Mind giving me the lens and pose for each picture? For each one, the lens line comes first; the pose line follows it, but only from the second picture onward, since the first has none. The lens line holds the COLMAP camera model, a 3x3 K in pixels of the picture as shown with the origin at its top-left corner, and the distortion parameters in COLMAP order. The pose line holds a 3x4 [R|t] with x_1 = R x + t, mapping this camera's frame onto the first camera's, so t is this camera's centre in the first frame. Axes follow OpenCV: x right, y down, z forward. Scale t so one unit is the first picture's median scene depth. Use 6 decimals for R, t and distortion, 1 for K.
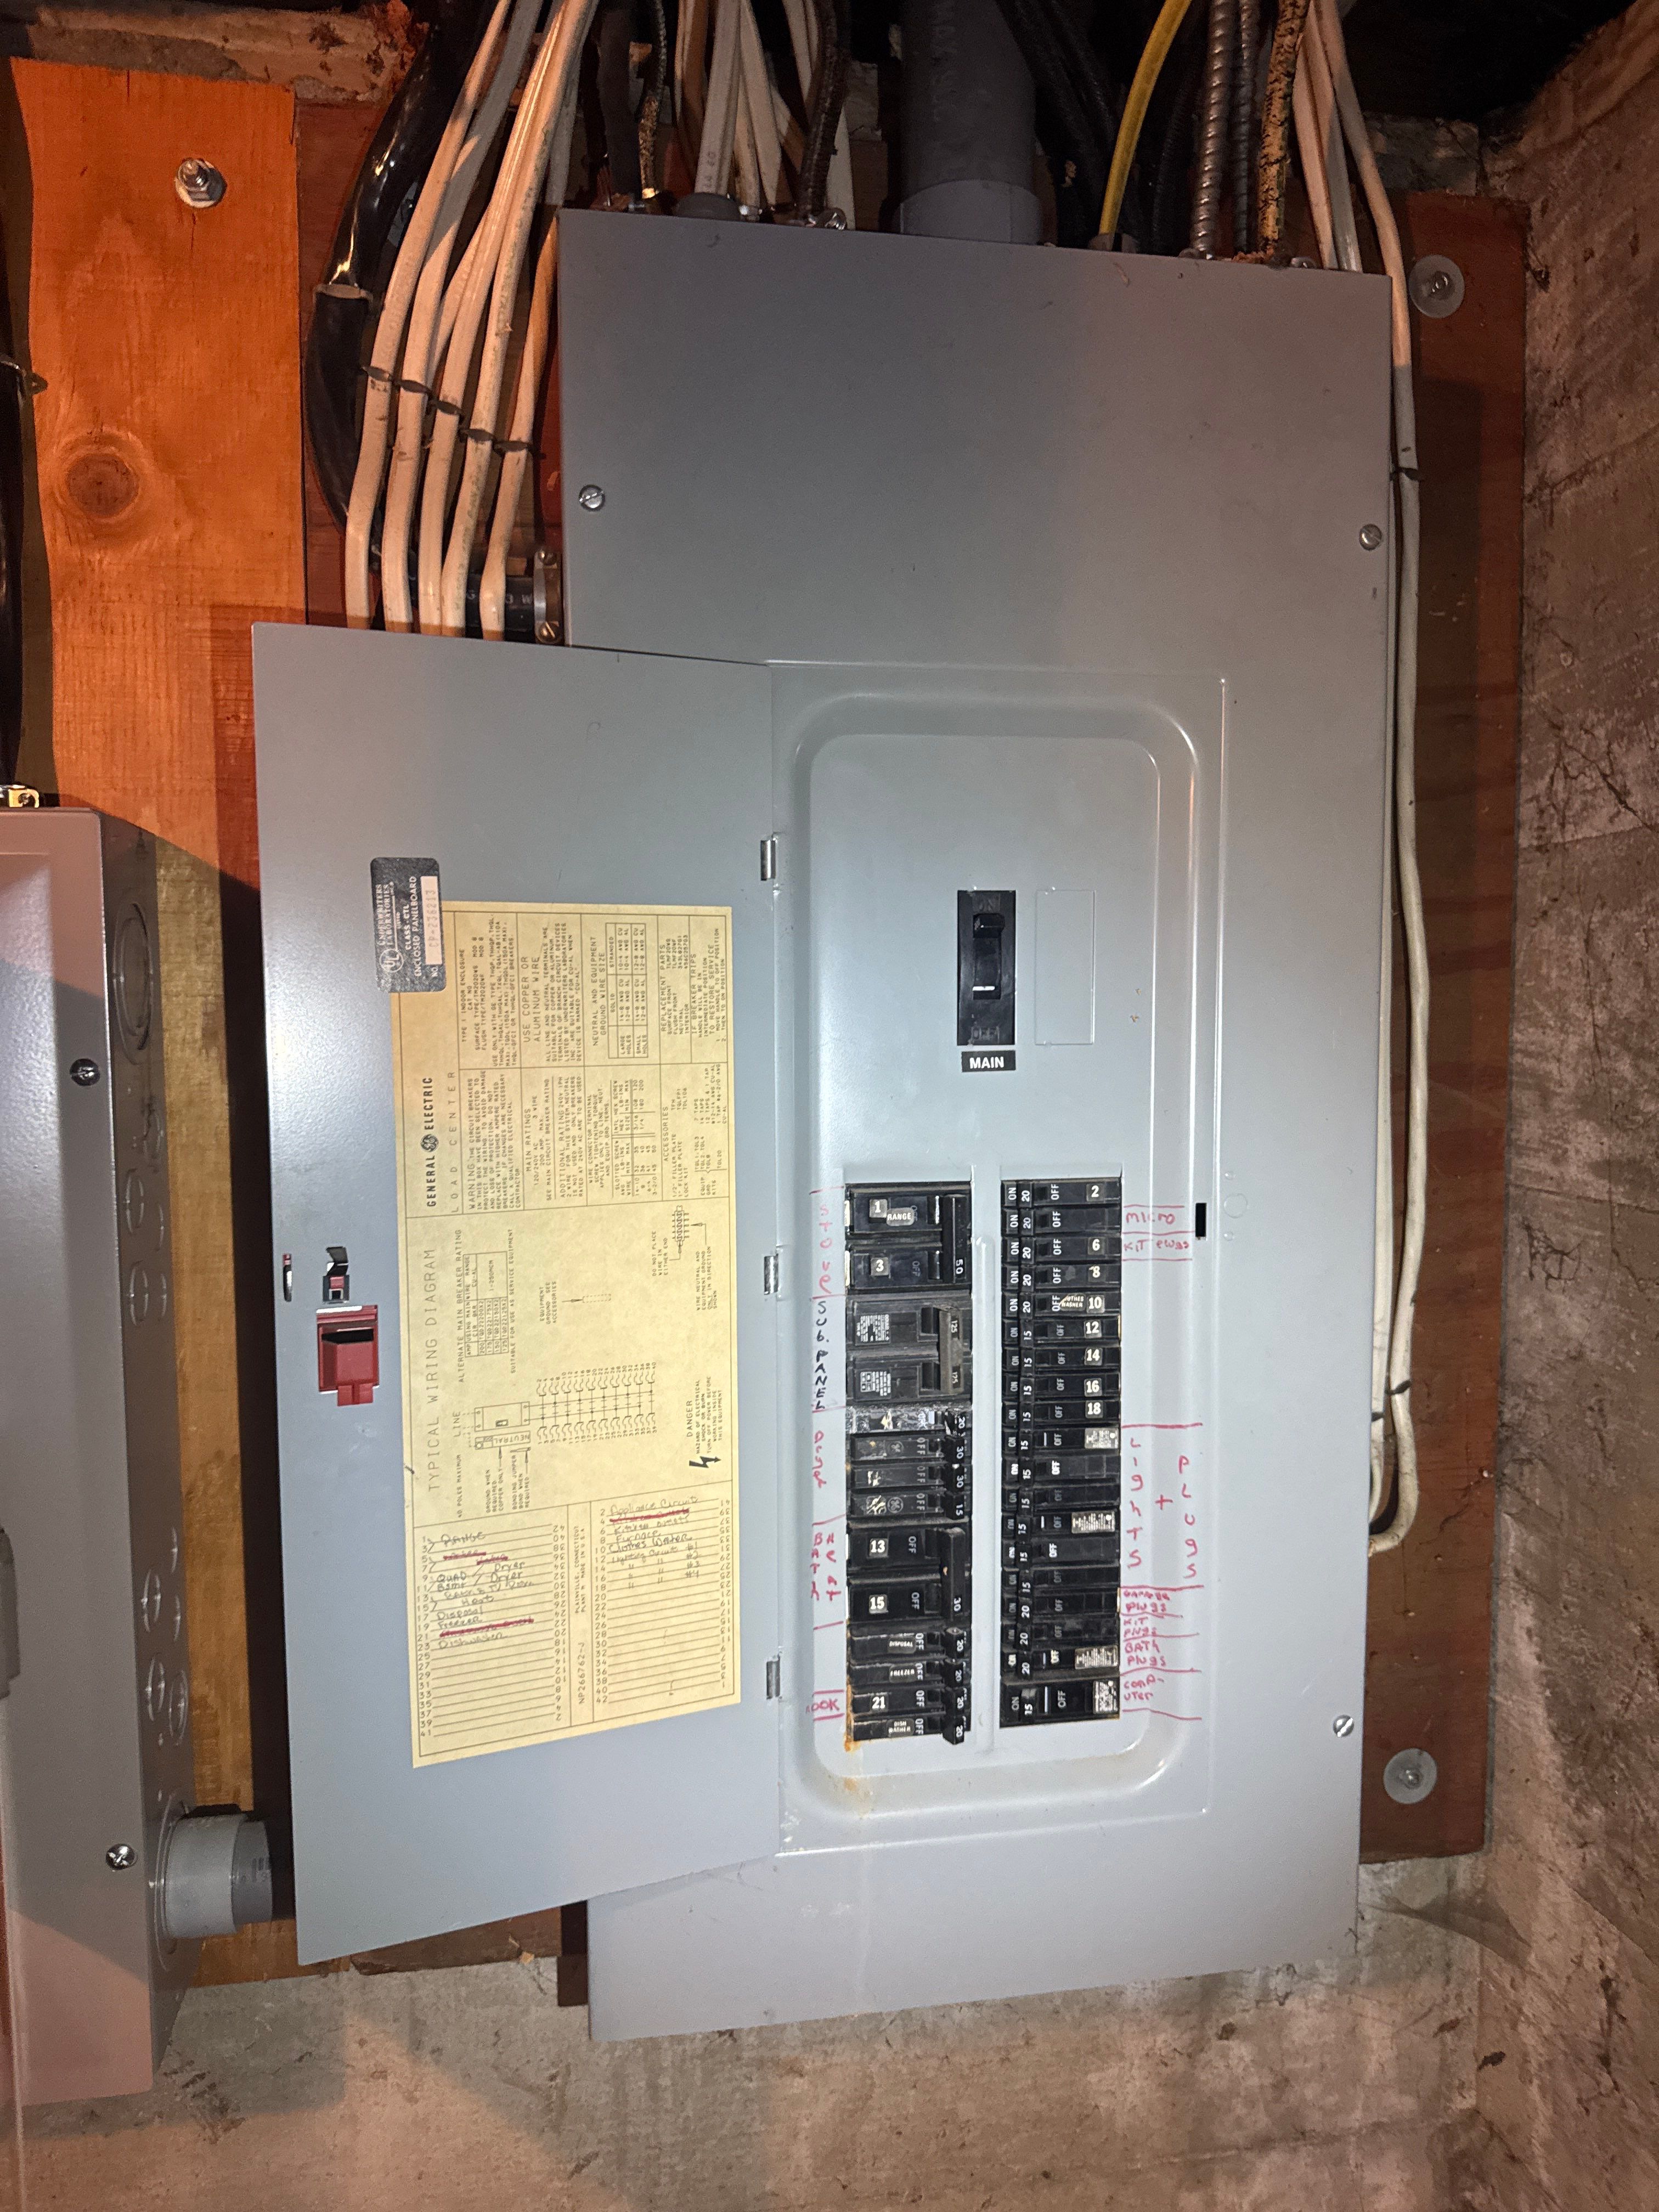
lens RADIAL K [[1720.8, 0, 826.8], [0, 1720.8, 1127.5], [0, 0, 1]] dist [0.005758, -0.002239]
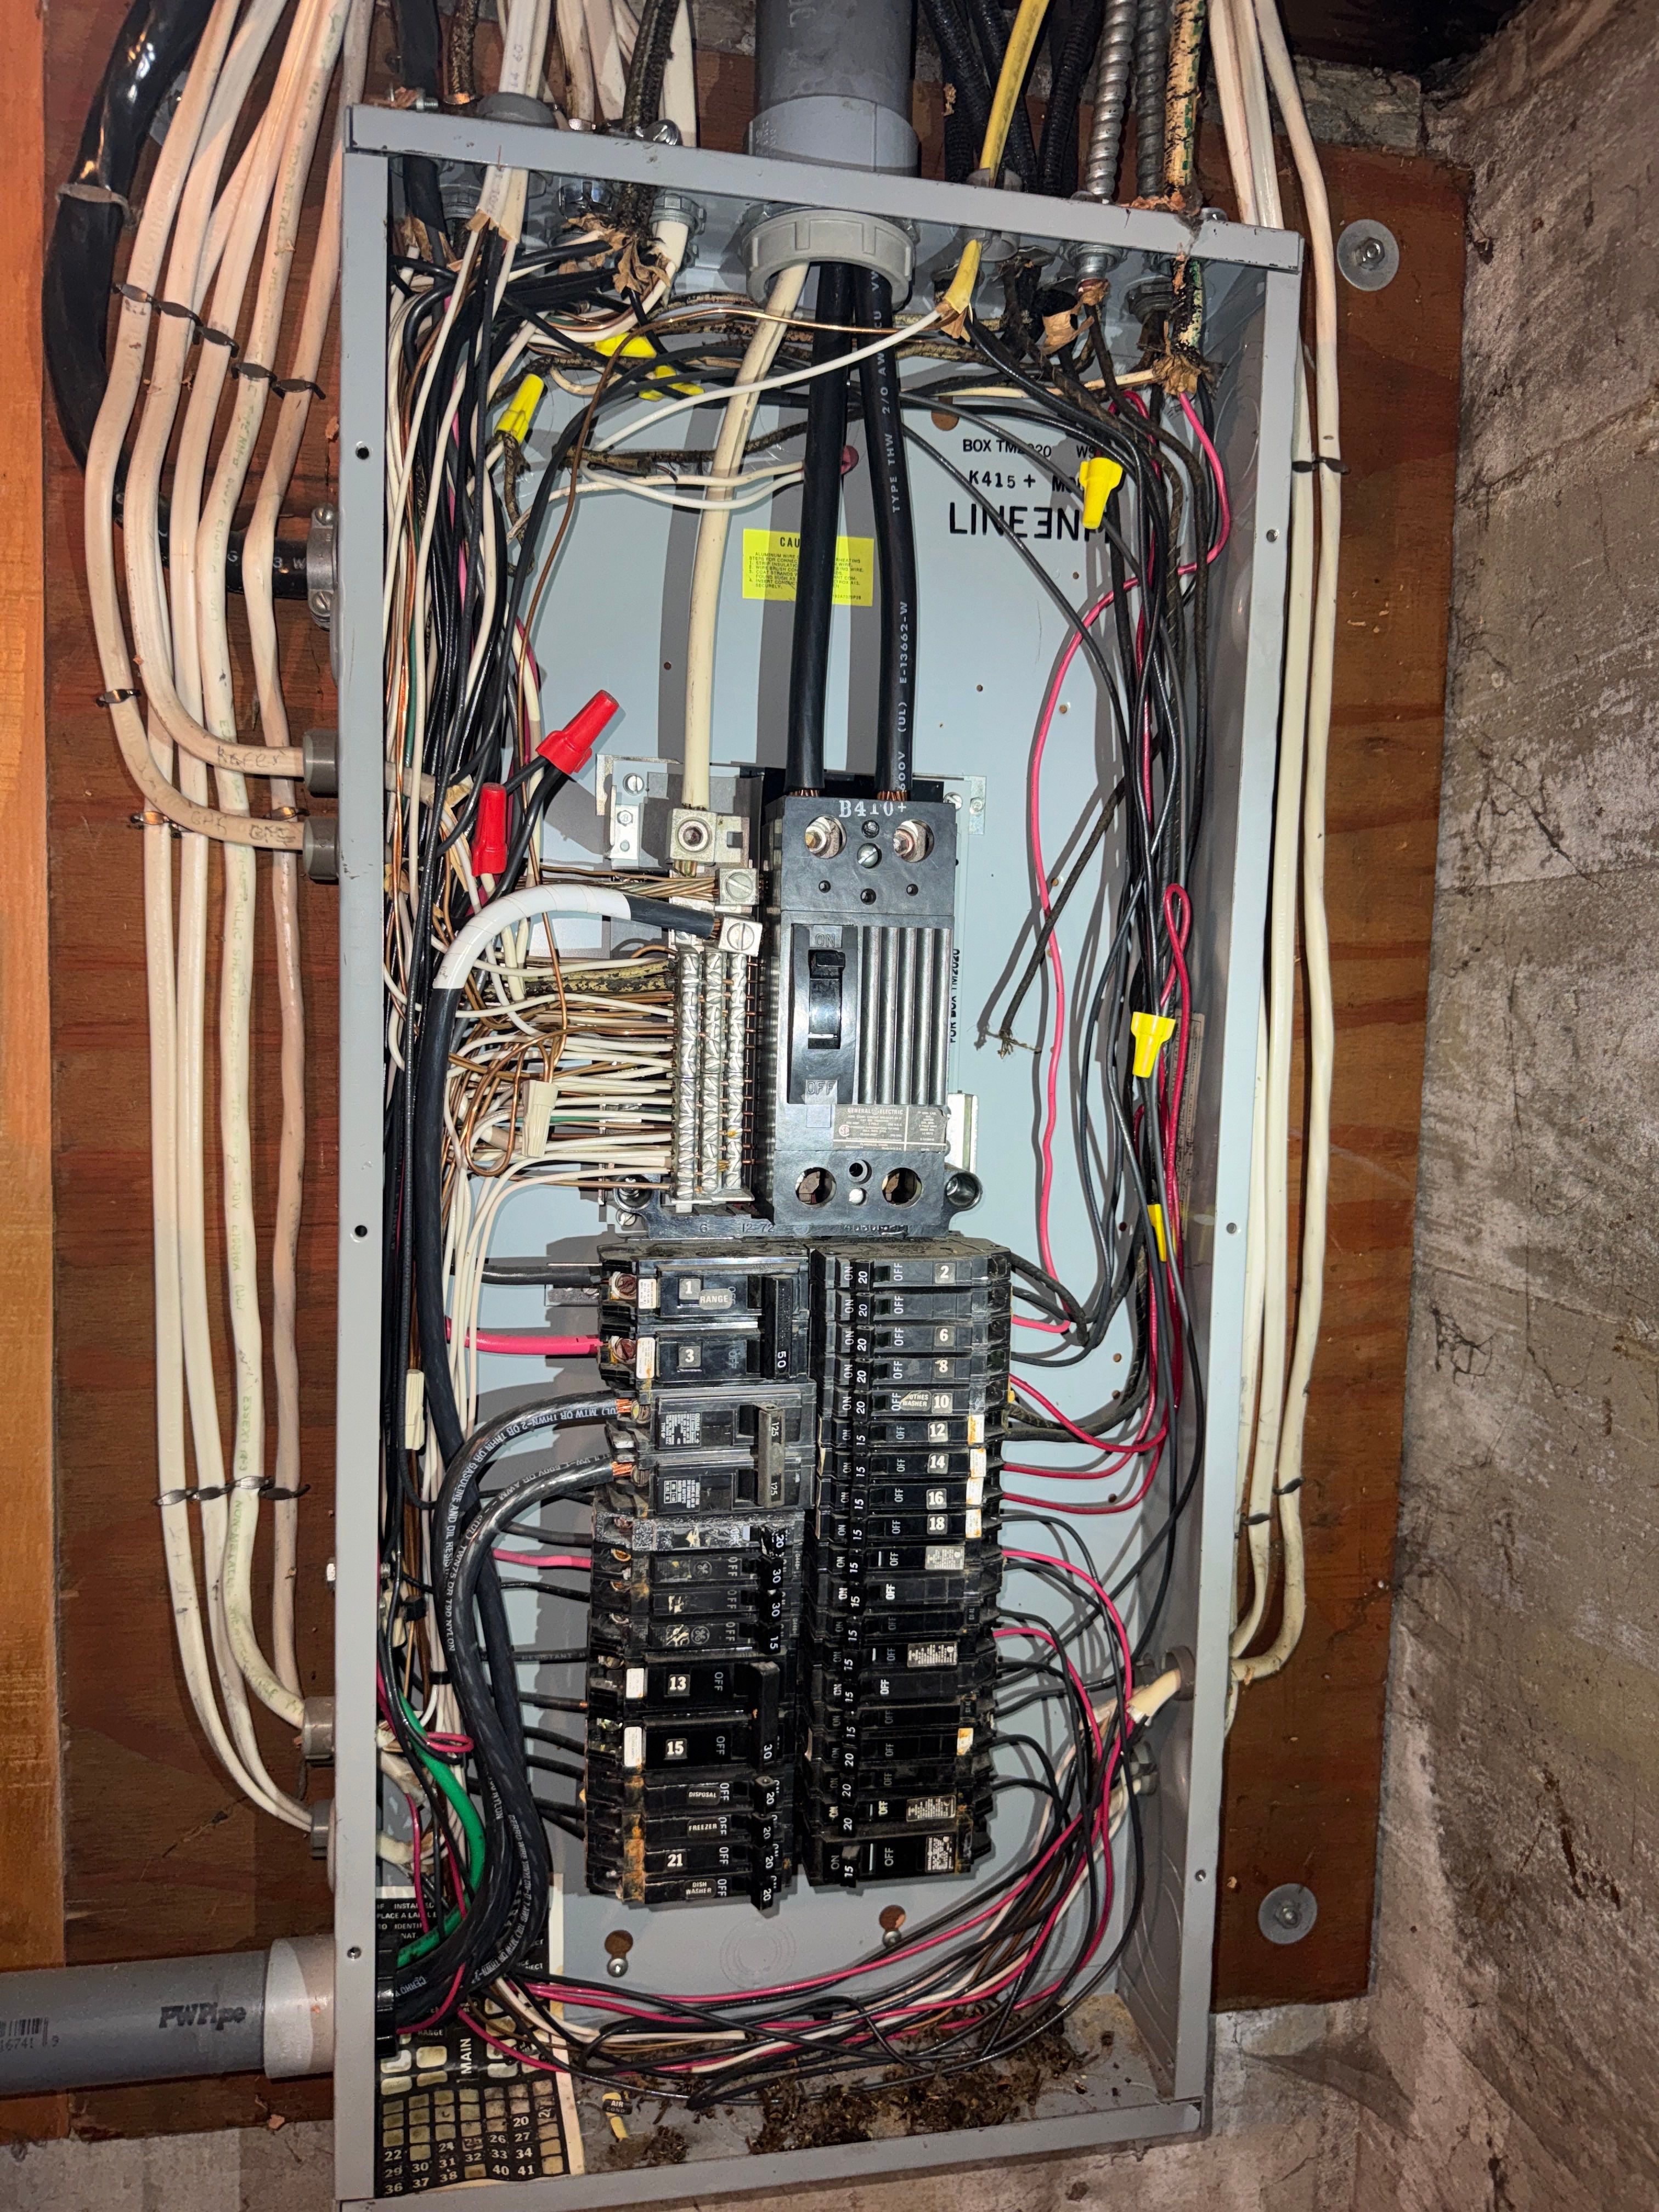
lens RADIAL K [[1702.8, 0, 829.5], [0, 1702.8, 1106.0], [0, 0, 1]] dist [0.003954, -0.001980]
pose [[0.998917, 0.029710, 0.035818, 0.059859], [-0.029956, 0.999531, 0.006348, -0.047952], [-0.035613, -0.007414, 0.999338, 0.132482]]
